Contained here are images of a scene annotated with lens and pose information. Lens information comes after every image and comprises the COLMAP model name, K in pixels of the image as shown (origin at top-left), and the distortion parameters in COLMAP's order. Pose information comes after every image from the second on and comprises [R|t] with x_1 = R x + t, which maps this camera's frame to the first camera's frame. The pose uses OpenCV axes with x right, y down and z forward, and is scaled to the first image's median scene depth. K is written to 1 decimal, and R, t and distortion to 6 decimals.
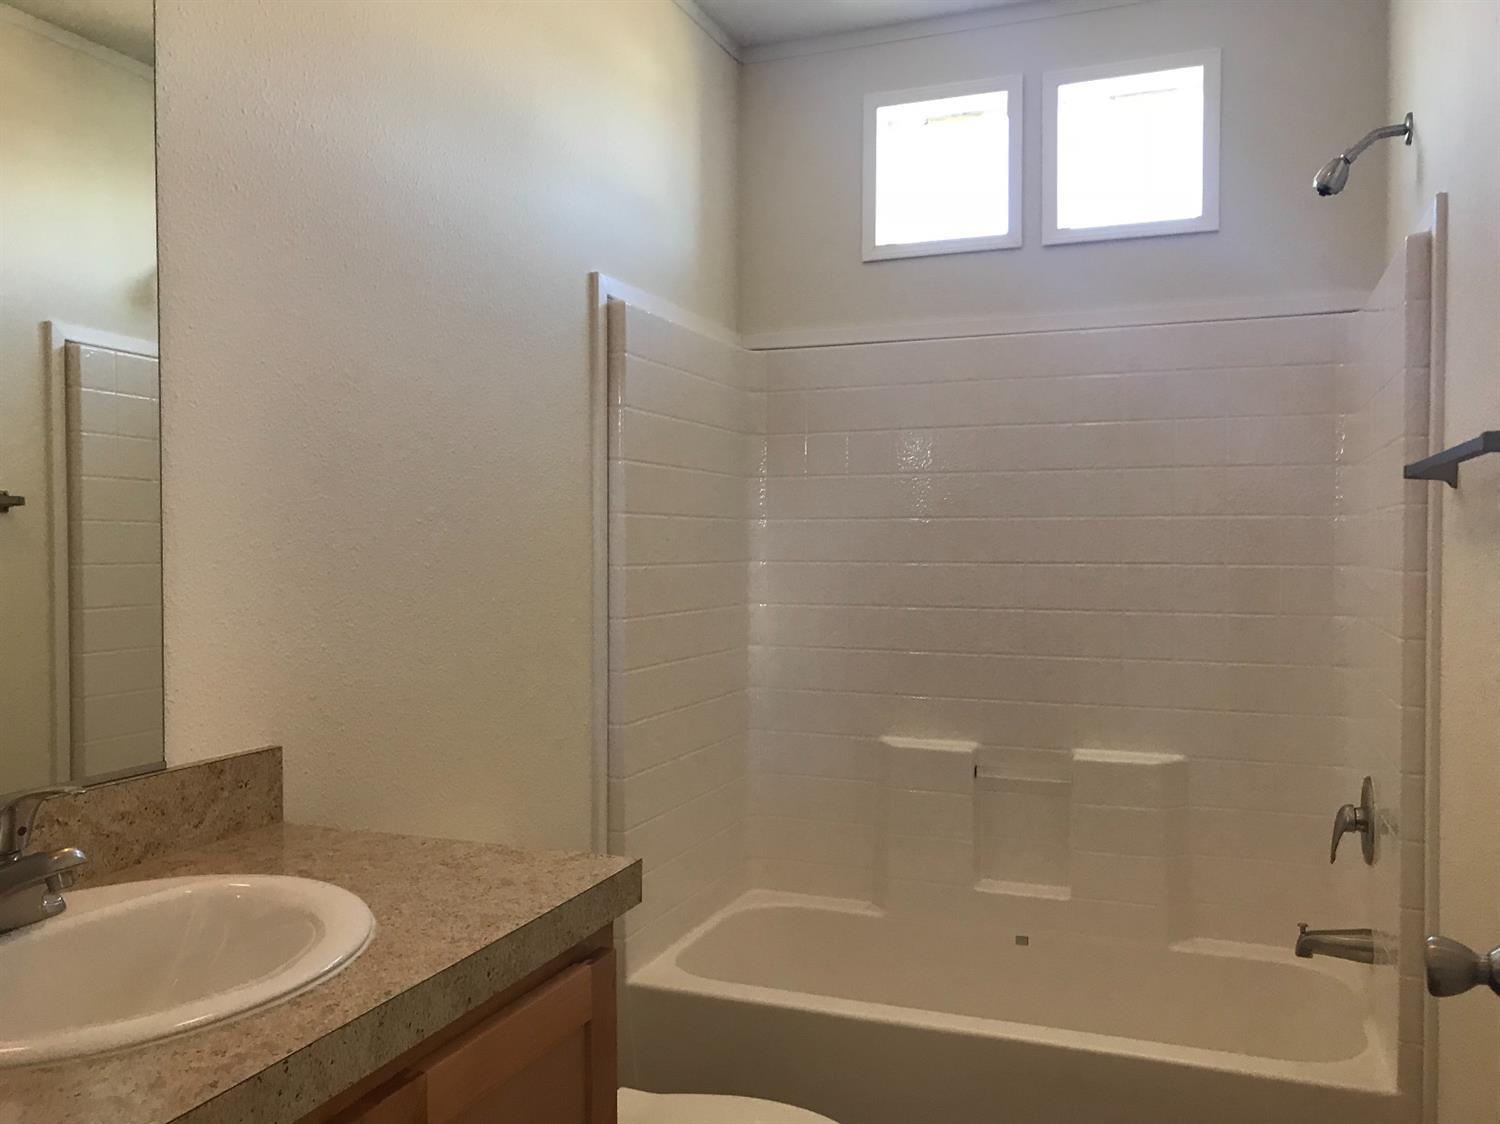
lens RADIAL K [[1226.7, 0, 750.0], [0, 1226.7, 562.0], [0, 0, 1]] dist [0.021863, -0.013229]
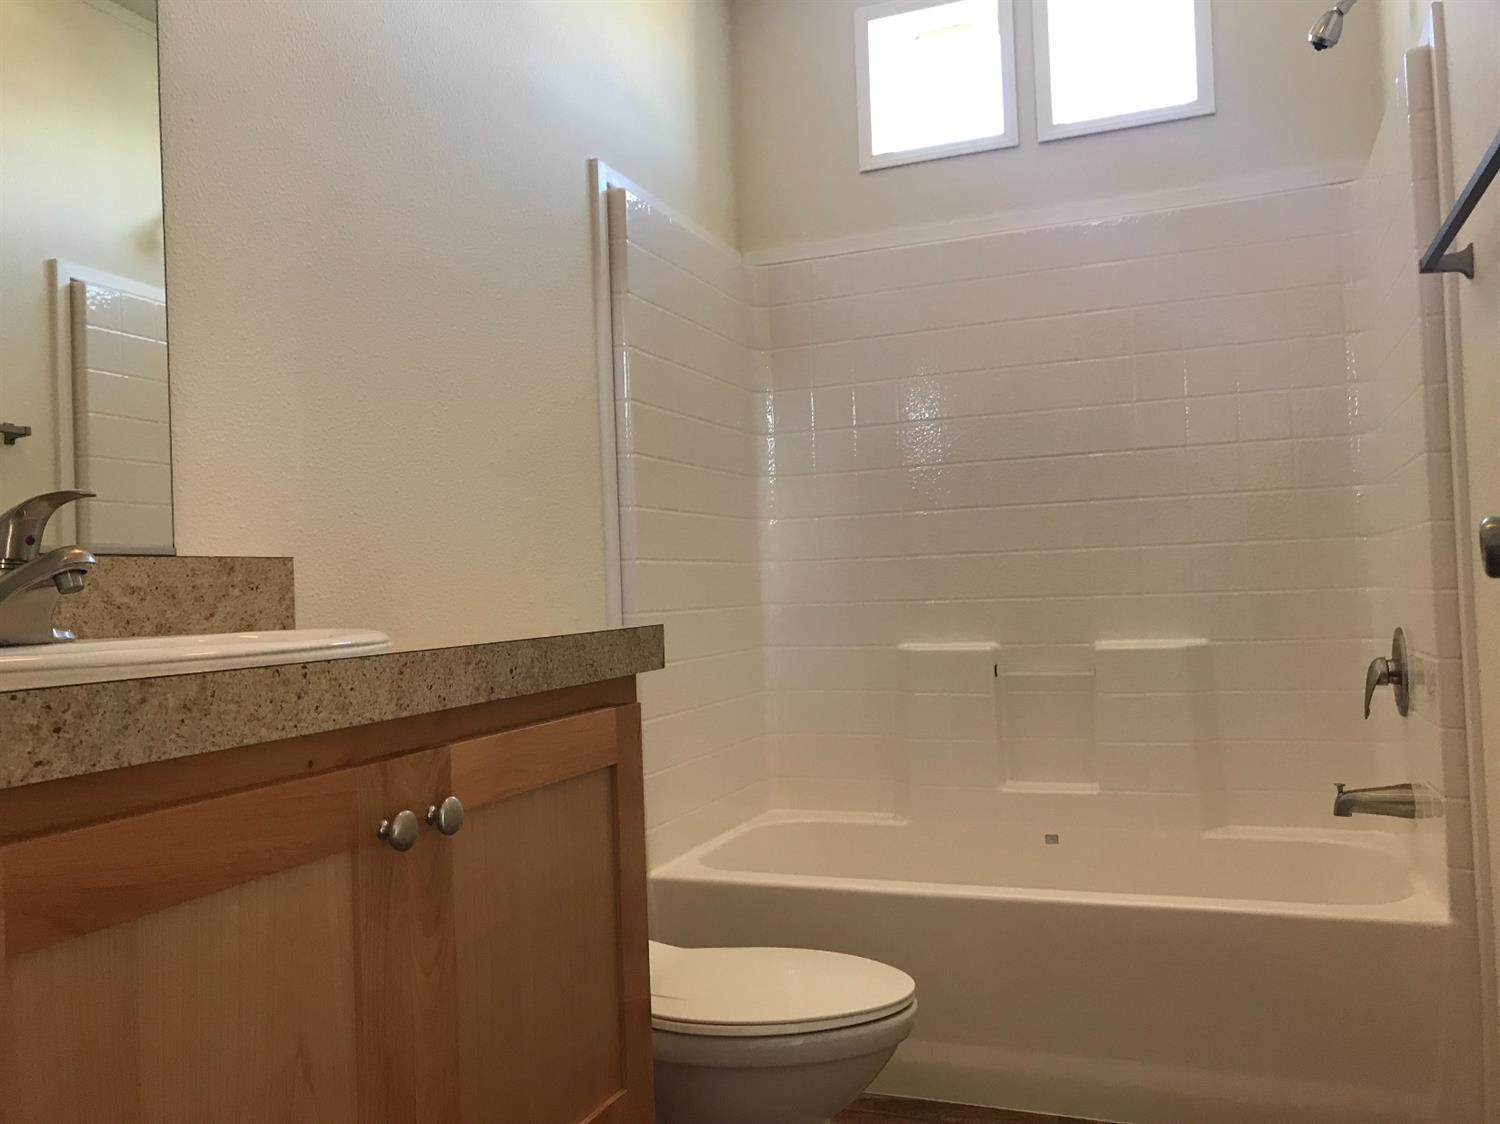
lens RADIAL K [[1228.1, 0, 744.6], [0, 1228.1, 563.5], [0, 0, 1]] dist [0.010171, -0.007175]
pose [[0.999287, -0.037050, -0.007314, -0.008860], [0.036693, 0.998356, -0.044028, 0.147181], [0.008933, 0.043729, 0.999004, 0.015608]]
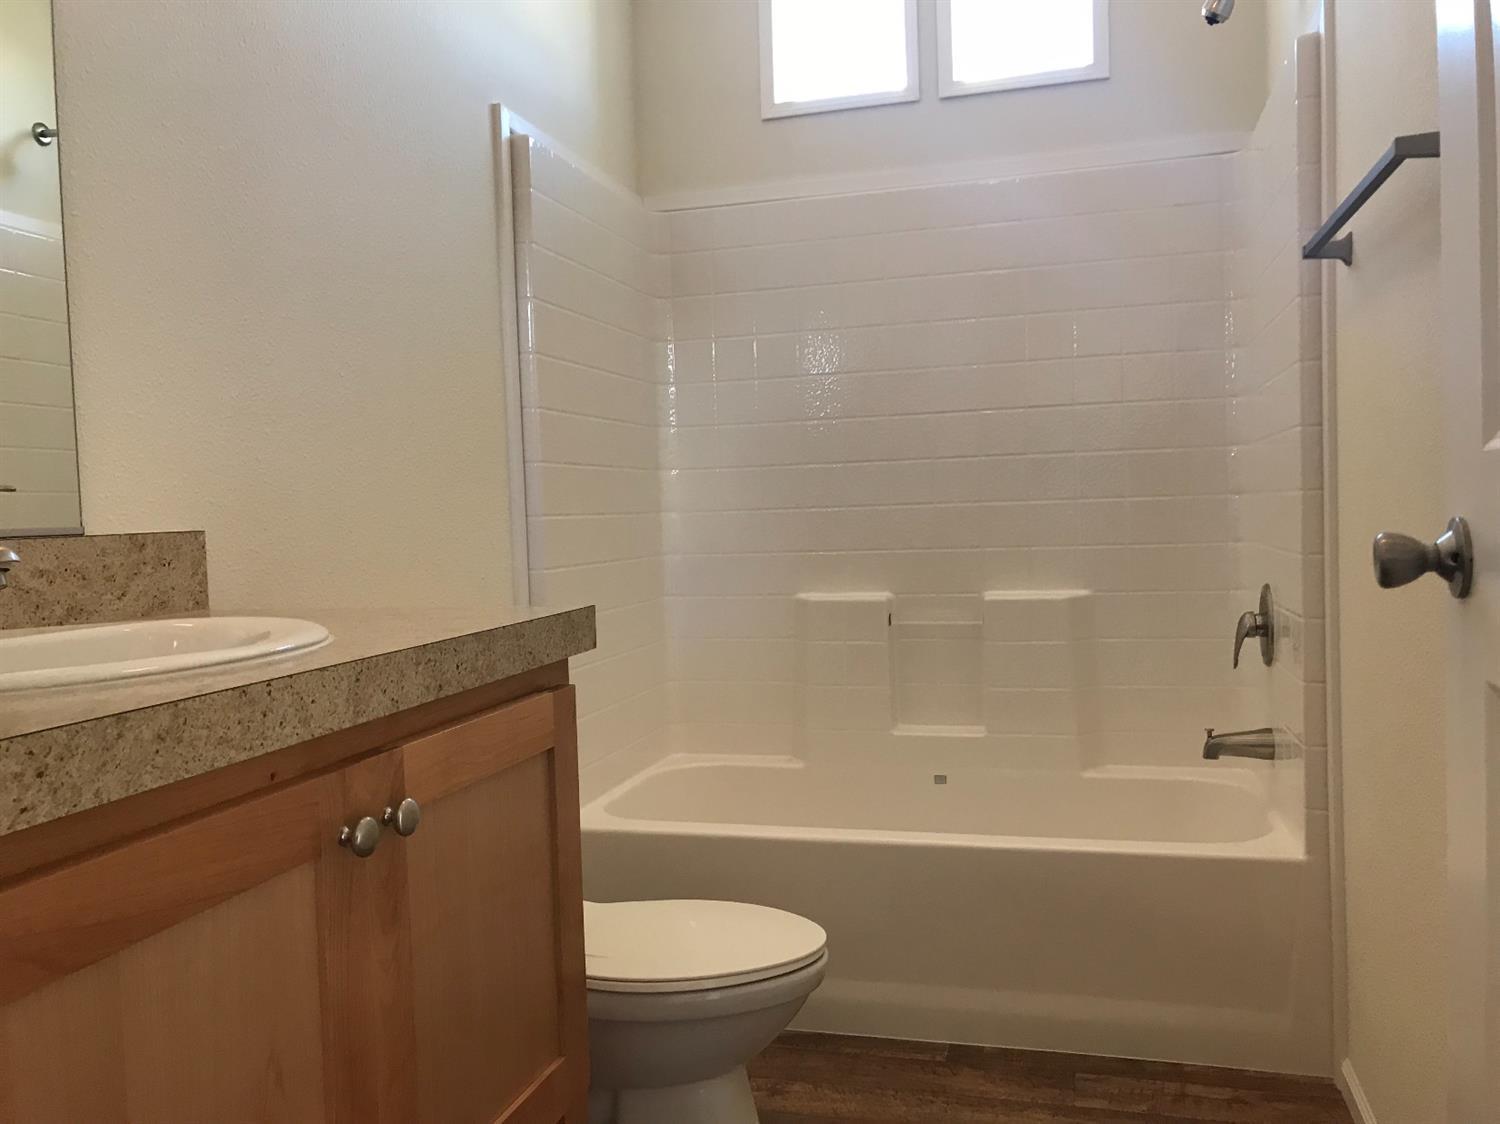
lens RADIAL K [[1226.7, 0, 750.0], [0, 1226.7, 562.0], [0, 0, 1]] dist [0.021863, -0.013229]
pose [[0.994653, -0.036497, 0.096613, -0.035200], [0.034449, 0.999147, 0.022783, 0.116402], [-0.097362, -0.019333, 0.995061, 0.002101]]
